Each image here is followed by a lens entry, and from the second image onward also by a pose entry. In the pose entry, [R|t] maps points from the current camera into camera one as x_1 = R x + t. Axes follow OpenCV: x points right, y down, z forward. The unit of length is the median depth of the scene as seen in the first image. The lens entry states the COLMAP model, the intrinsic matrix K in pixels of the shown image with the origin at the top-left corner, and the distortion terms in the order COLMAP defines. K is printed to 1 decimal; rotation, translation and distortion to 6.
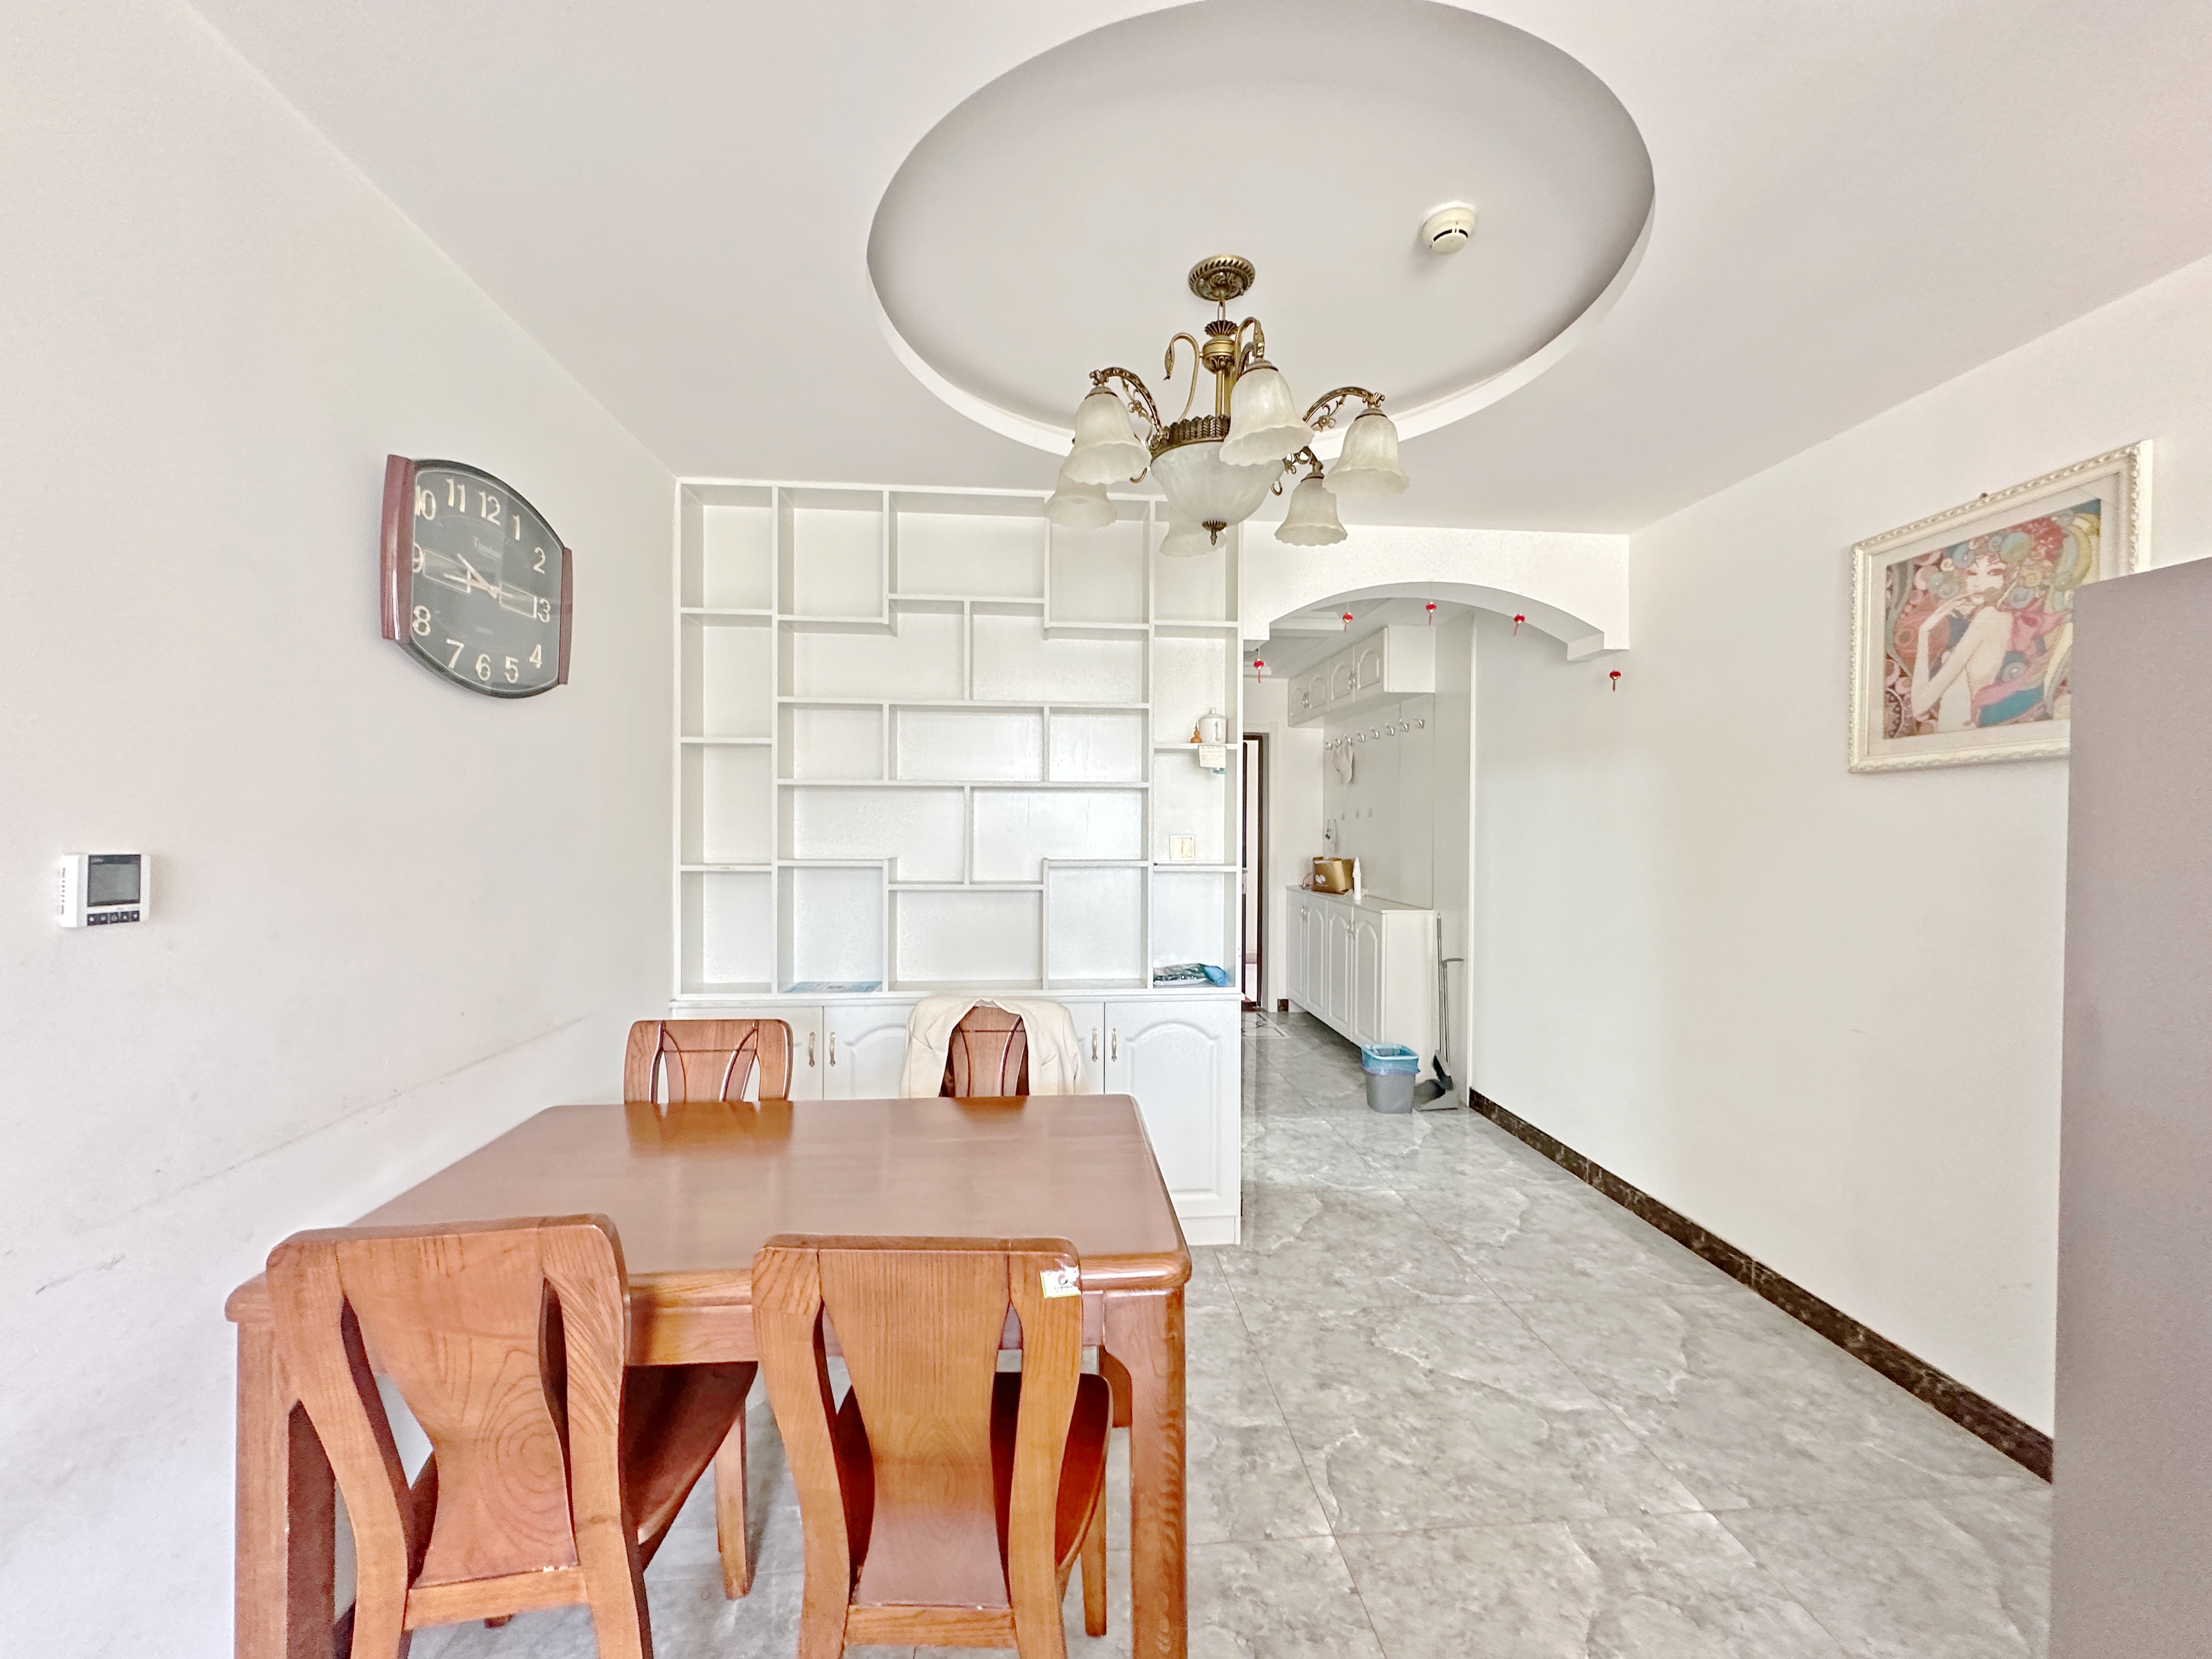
lens RADIAL K [[850.8, 0, 1115.4], [0, 850.8, 830.3], [0, 0, 1]] dist [-0.000182, 0.000015]
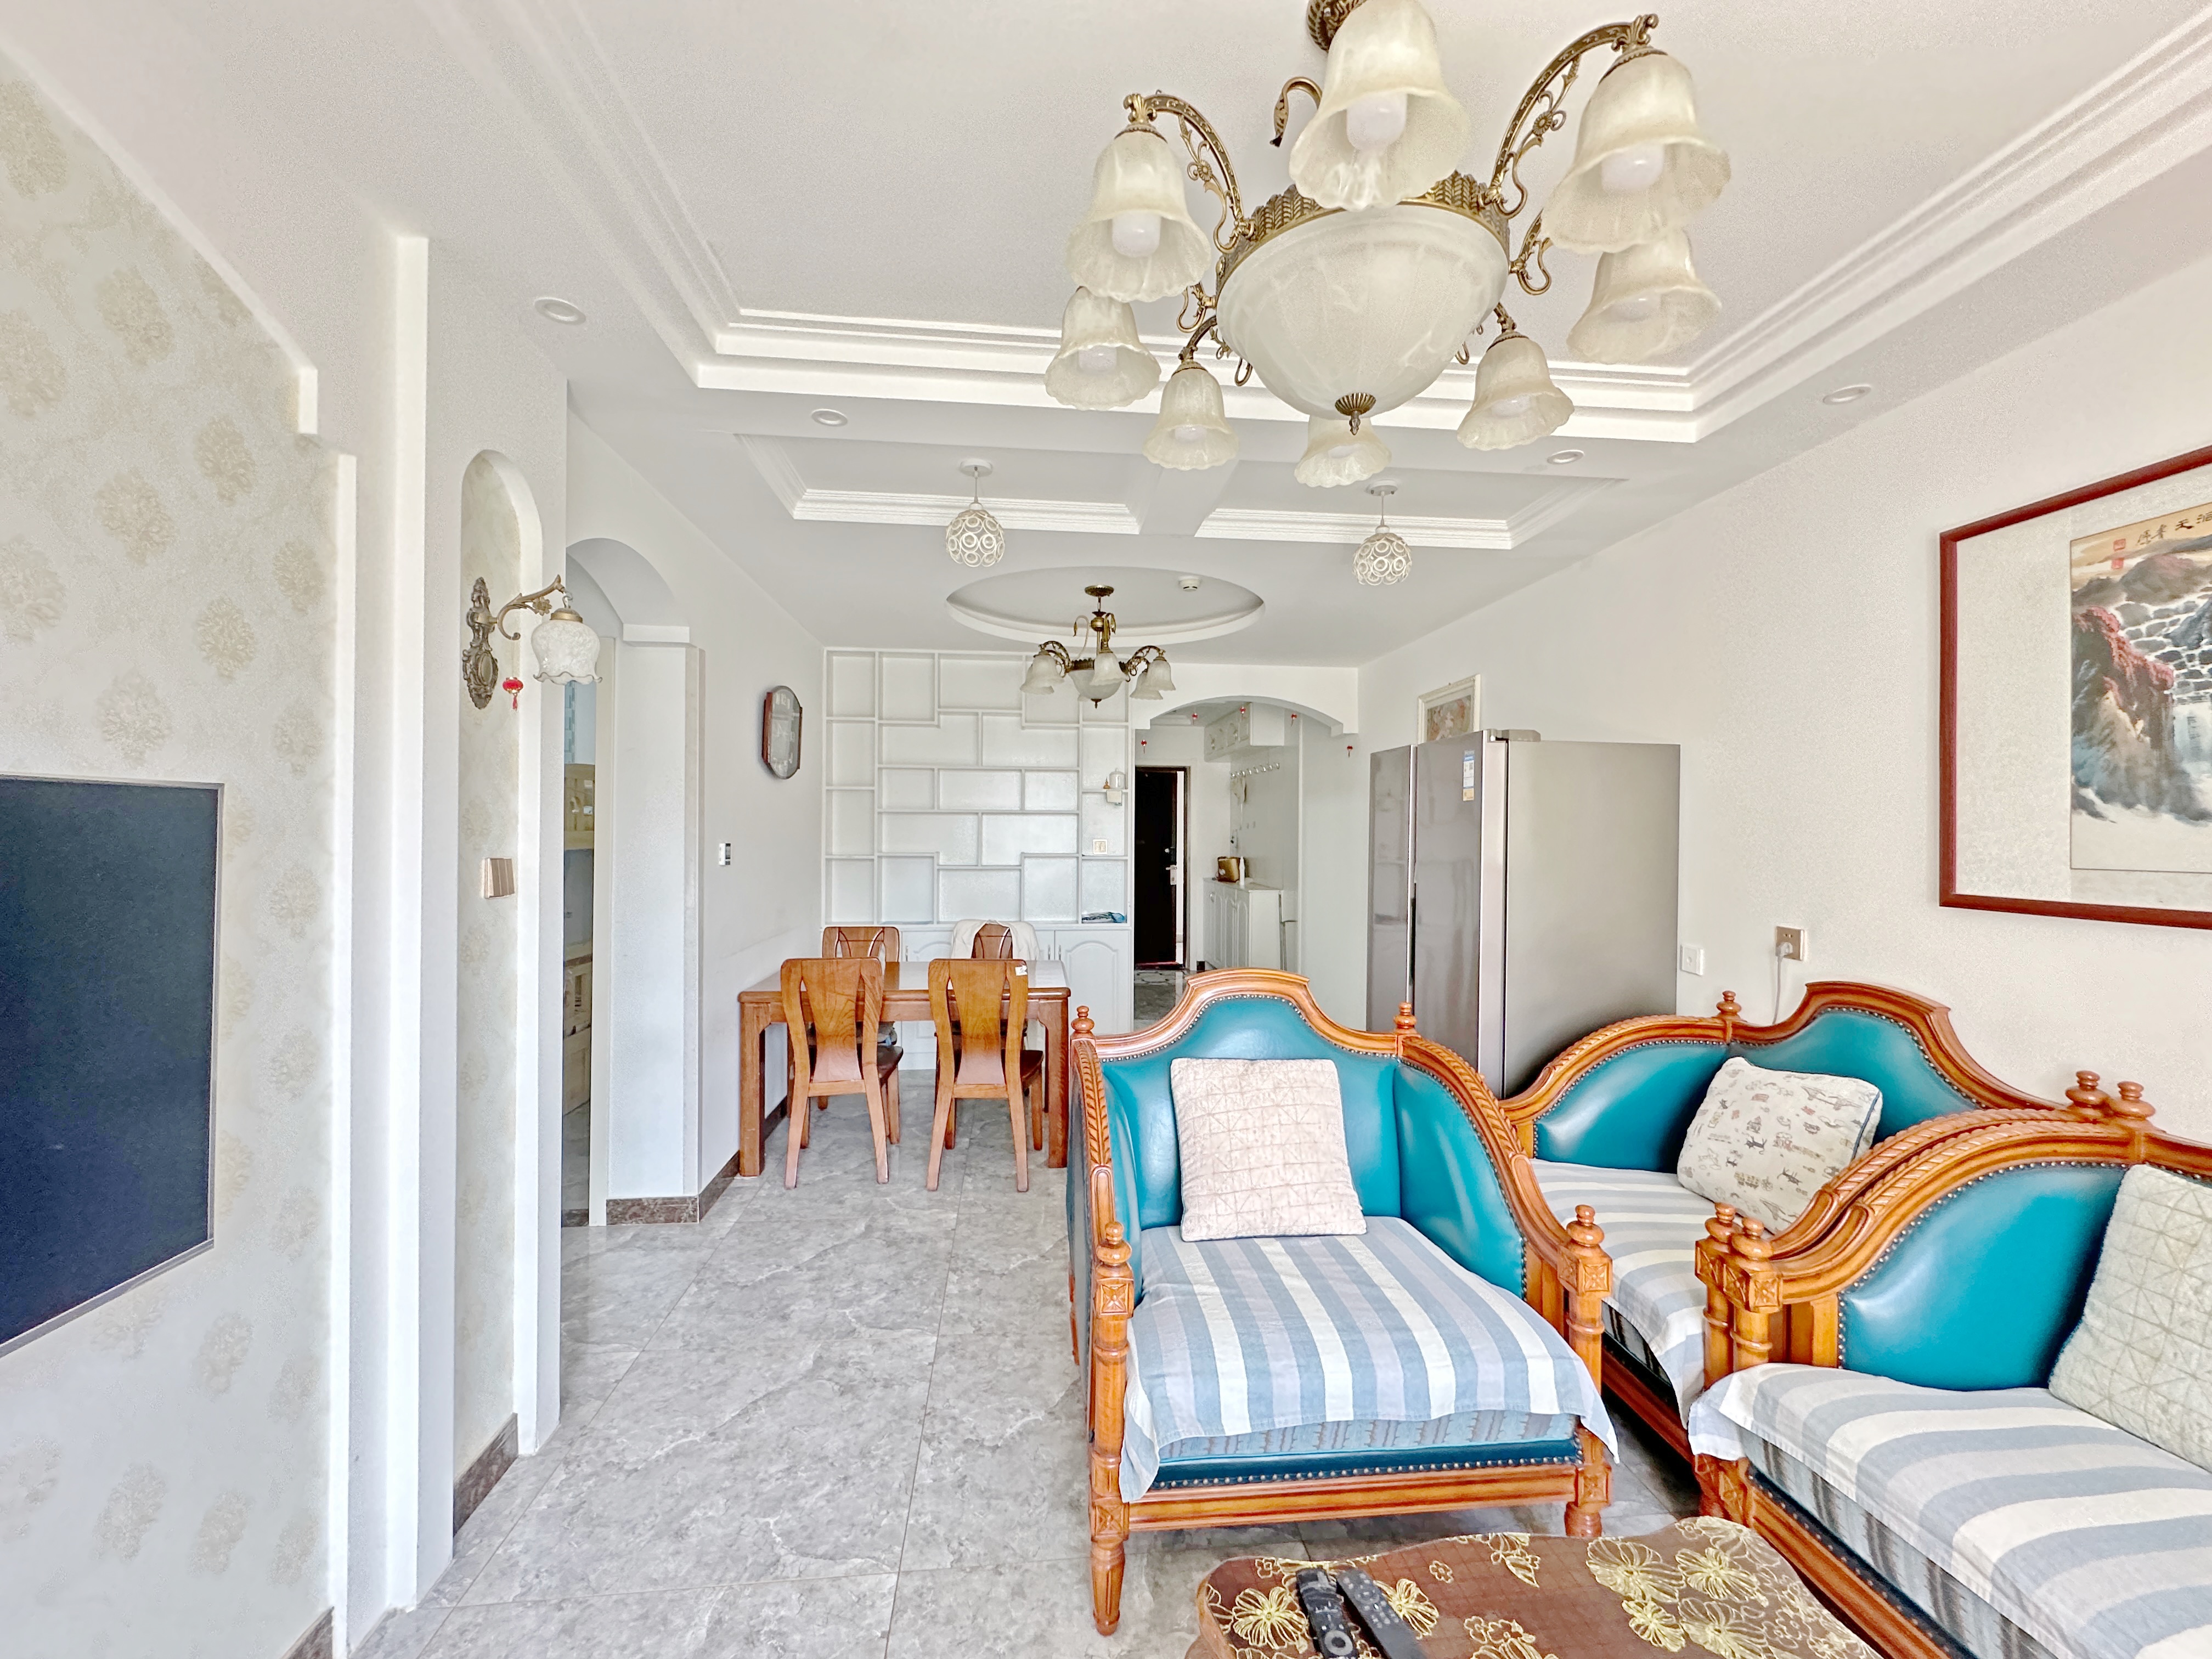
lens RADIAL K [[850.8, 0, 1115.4], [0, 850.8, 830.3], [0, 0, 1]] dist [-0.000182, 0.000015]
pose [[0.999884, 0.001548, 0.015128, 0.085467], [-0.001417, 0.999961, -0.008675, 0.002107], [-0.015141, 0.008653, 0.999848, -0.787581]]
